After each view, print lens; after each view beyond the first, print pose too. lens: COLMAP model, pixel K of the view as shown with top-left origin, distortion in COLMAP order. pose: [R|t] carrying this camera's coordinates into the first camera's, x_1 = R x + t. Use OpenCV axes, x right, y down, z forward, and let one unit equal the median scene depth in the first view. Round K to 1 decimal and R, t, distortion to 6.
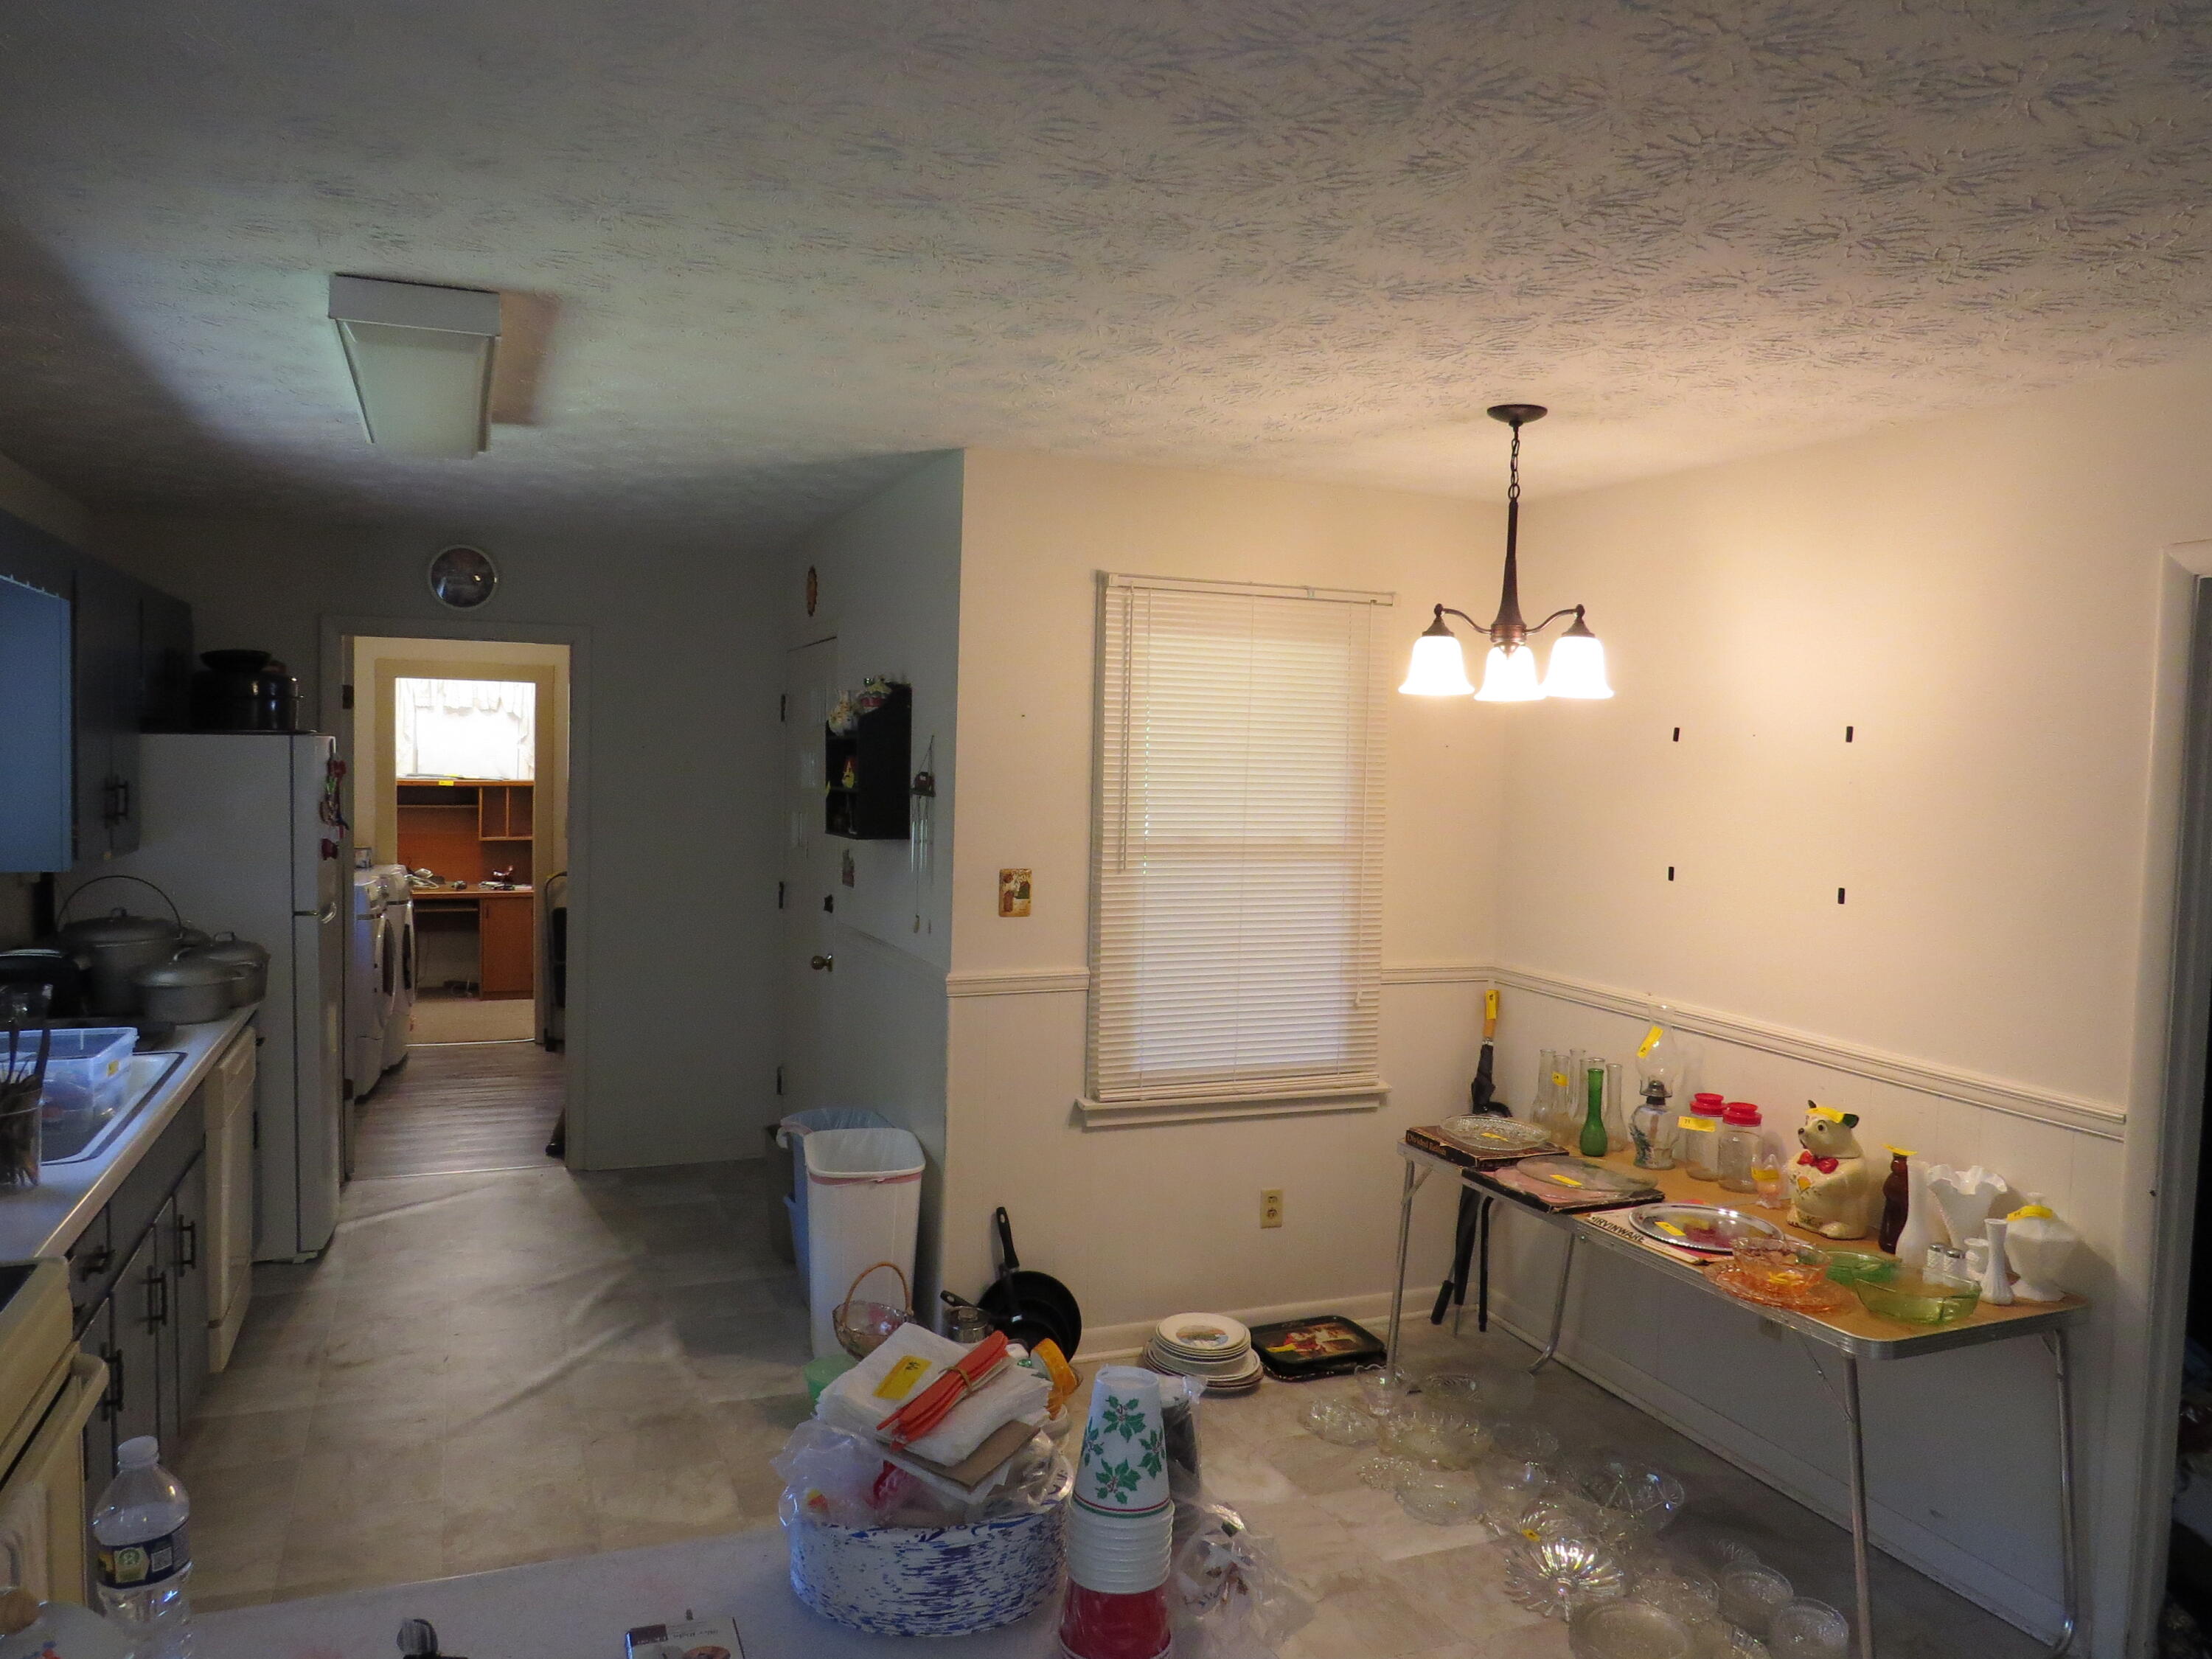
lens RADIAL K [[1569.2, 0, 1106.0], [0, 1569.2, 829.5], [0, 0, 1]] dist [-0.013022, -0.001640]
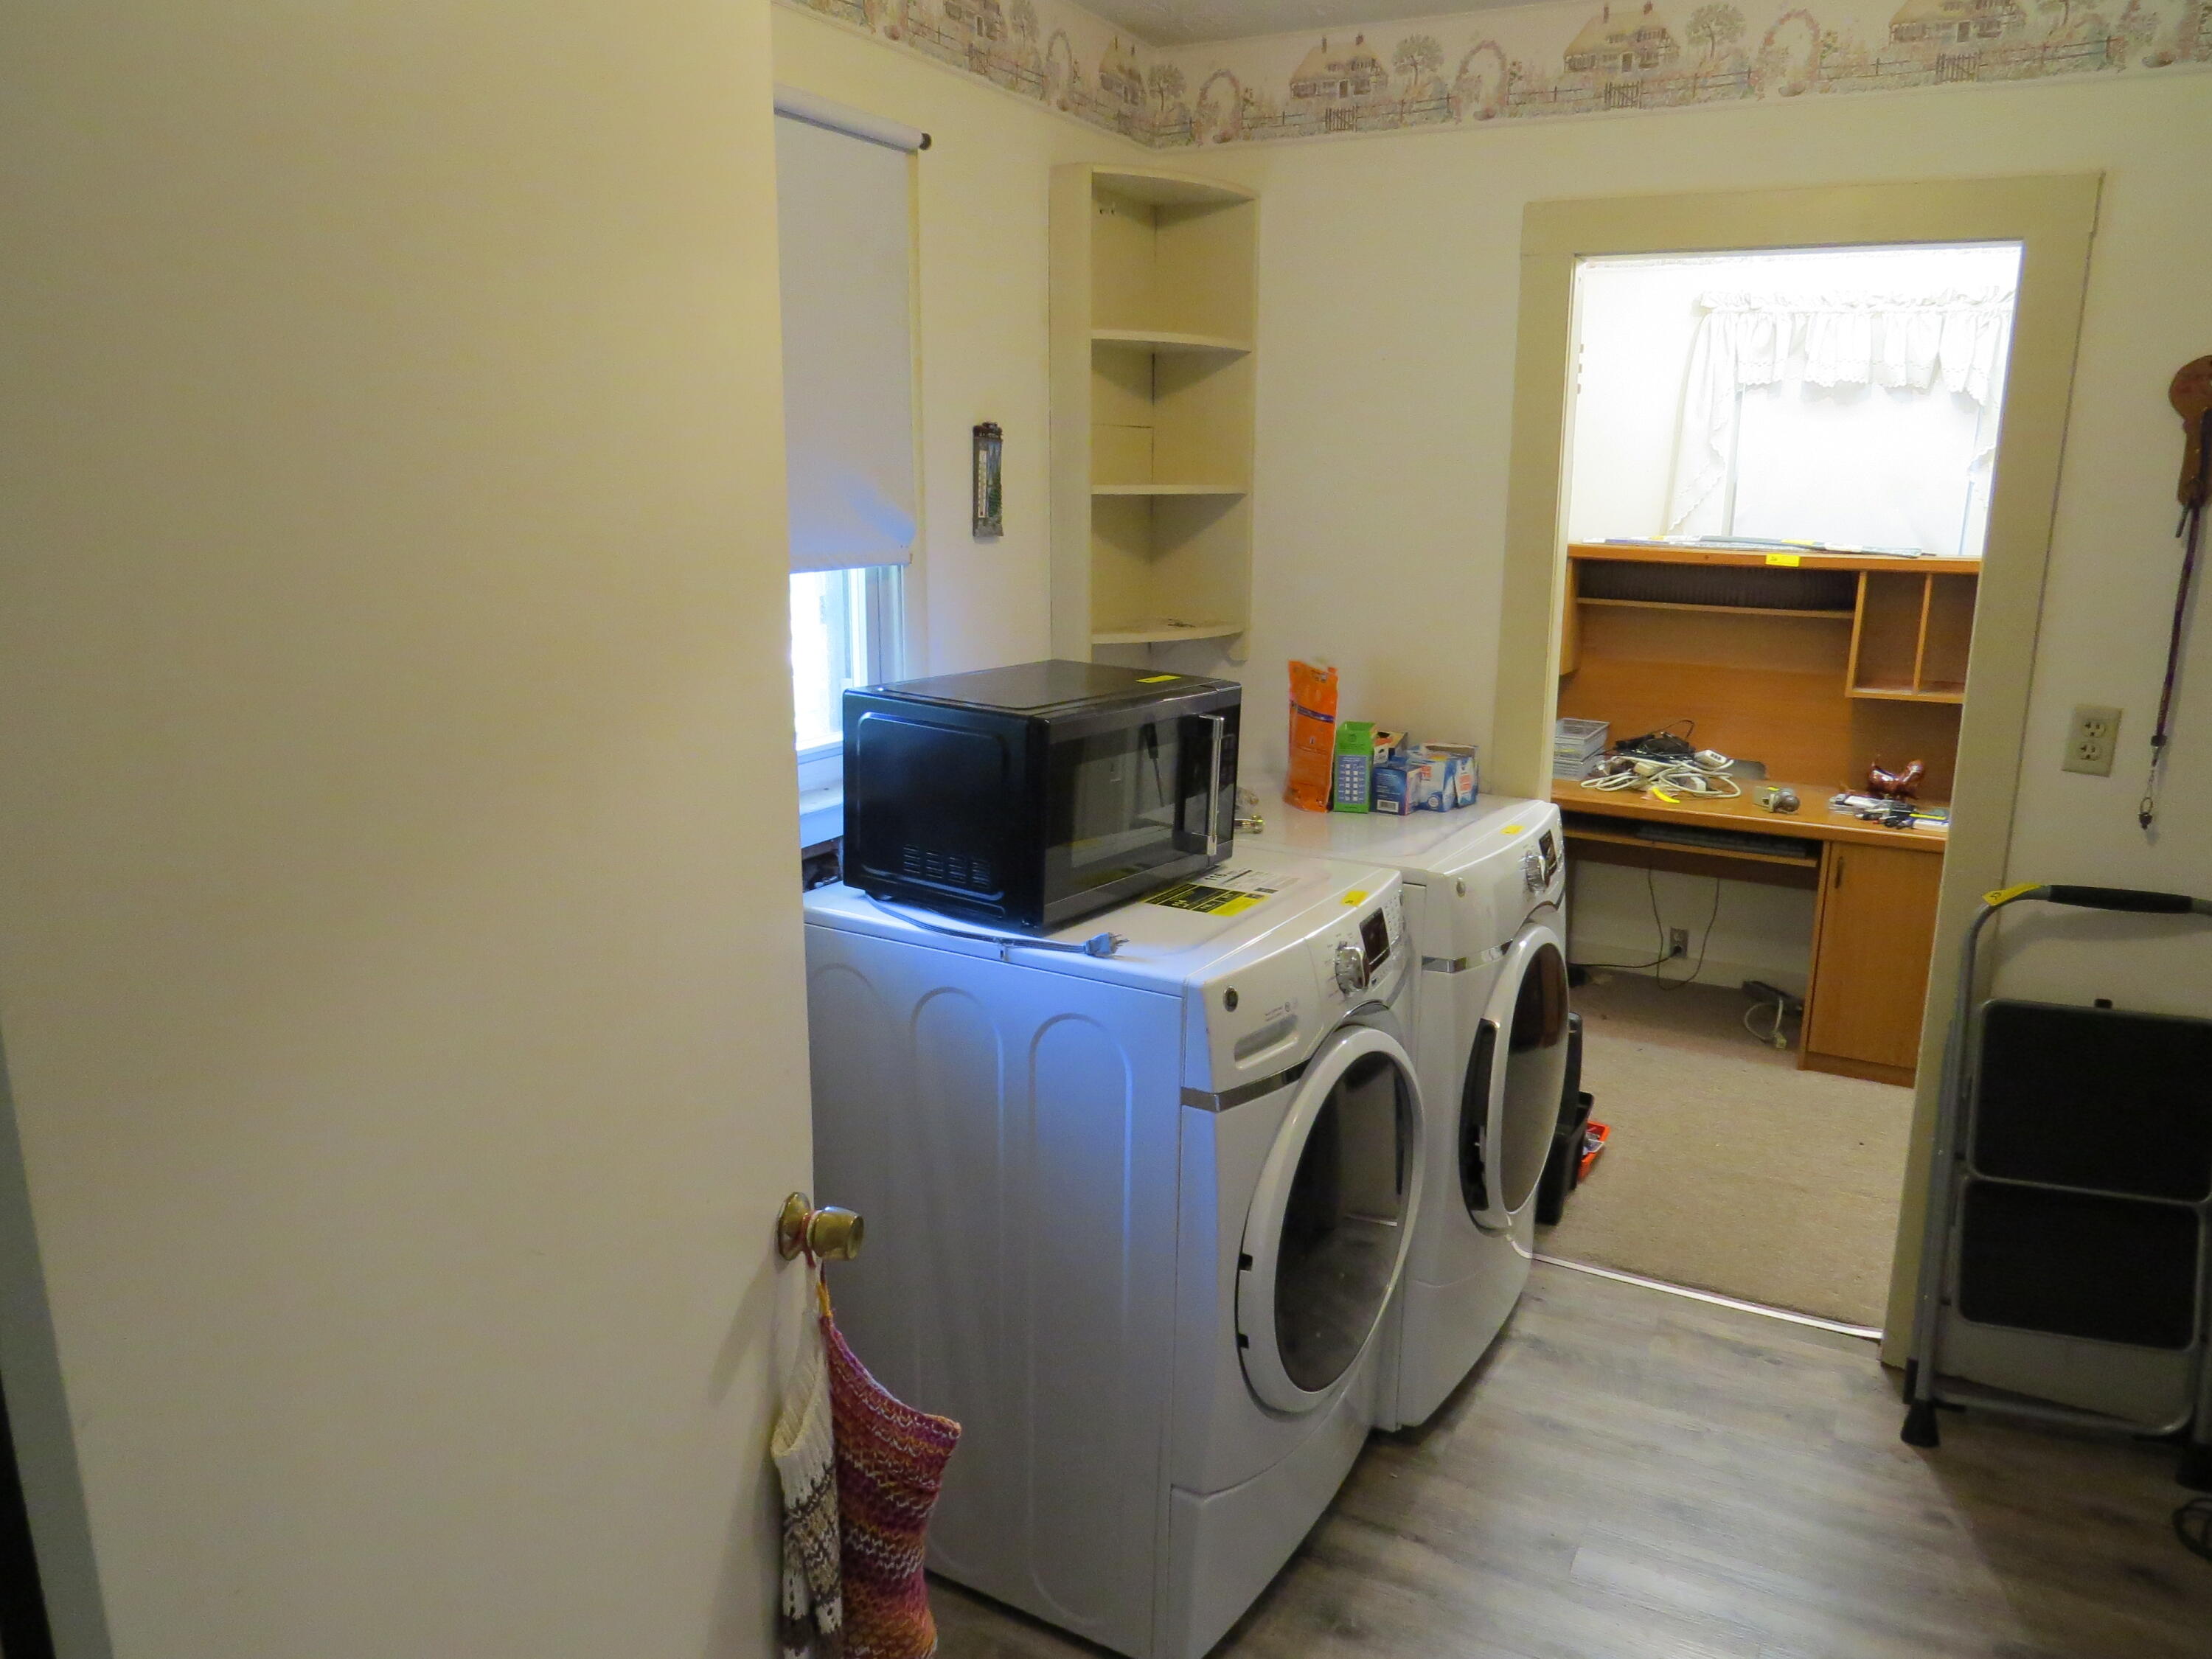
lens RADIAL K [[1530.1, 0, 1106.0], [0, 1530.1, 829.5], [0, 0, 1]] dist [-0.047028, 0.000599]
pose [[0.634489, 0.166962, -0.754684, -0.208999], [-0.045763, 0.982793, 0.178953, -0.022548], [0.771576, -0.079007, 0.631212, 0.577789]]
